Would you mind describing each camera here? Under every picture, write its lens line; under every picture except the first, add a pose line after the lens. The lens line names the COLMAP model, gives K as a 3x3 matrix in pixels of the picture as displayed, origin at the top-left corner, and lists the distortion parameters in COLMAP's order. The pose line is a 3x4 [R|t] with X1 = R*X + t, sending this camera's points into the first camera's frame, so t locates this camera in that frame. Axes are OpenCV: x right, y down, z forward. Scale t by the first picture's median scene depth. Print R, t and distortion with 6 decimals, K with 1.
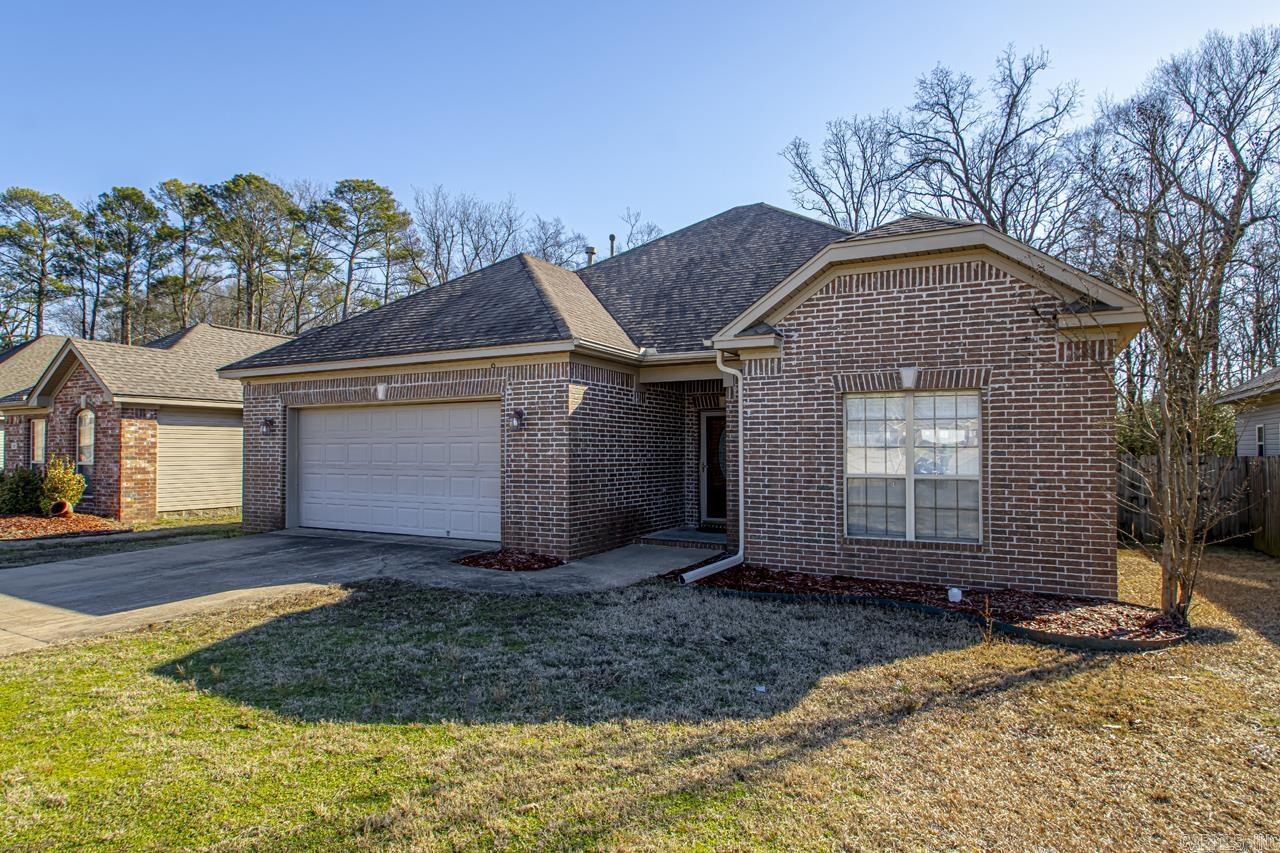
lens RADIAL K [[736.6, 0, 640.0], [0, 736.6, 426.5], [0, 0, 1]] dist [-0.014871, -0.000429]
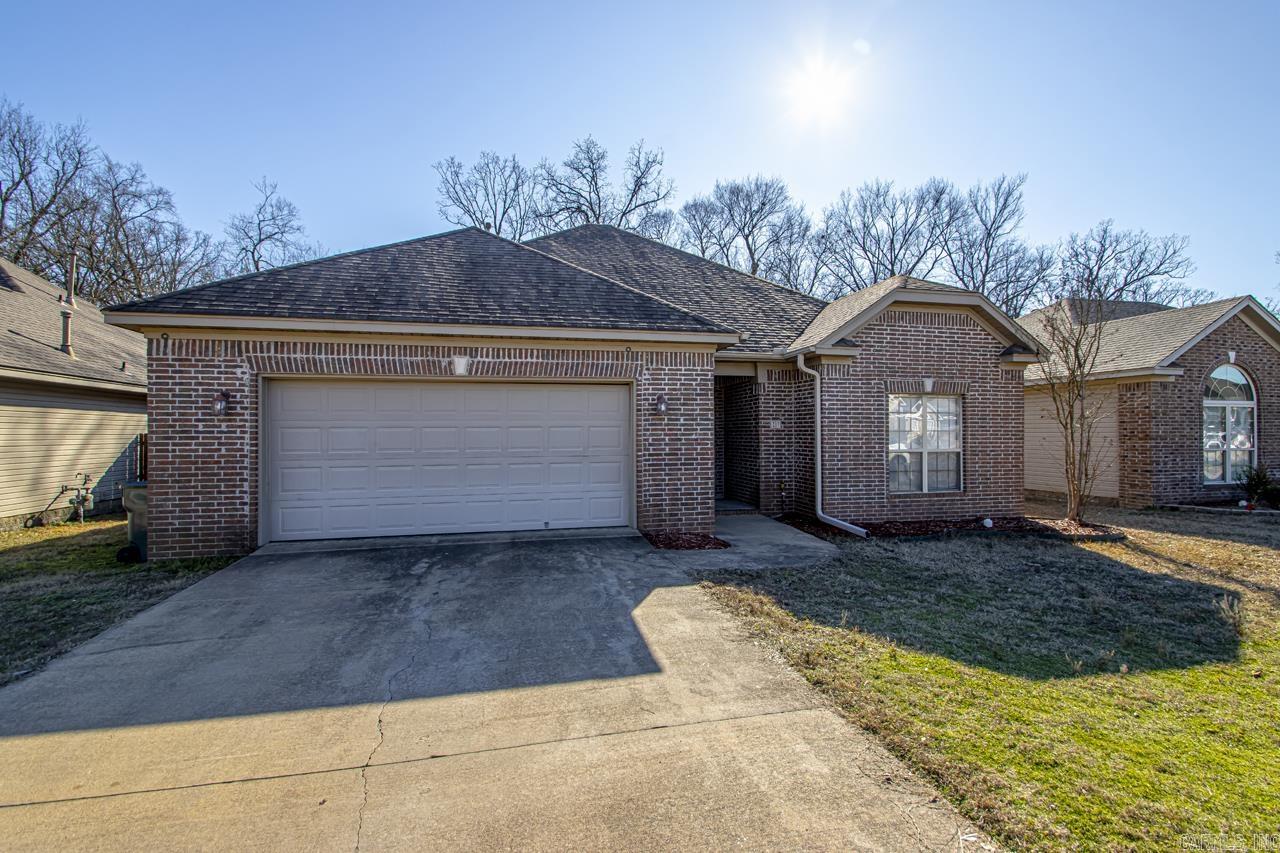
lens RADIAL K [[612.4, 0, 640.0], [0, 612.4, 426.5], [0, 0, 1]] dist [0.019457, -0.025494]
pose [[0.736236, 0.005193, 0.676705, -0.766831], [-0.017042, 0.999796, 0.010869, 0.012500], [-0.676510, -0.019535, 0.736174, 0.390370]]
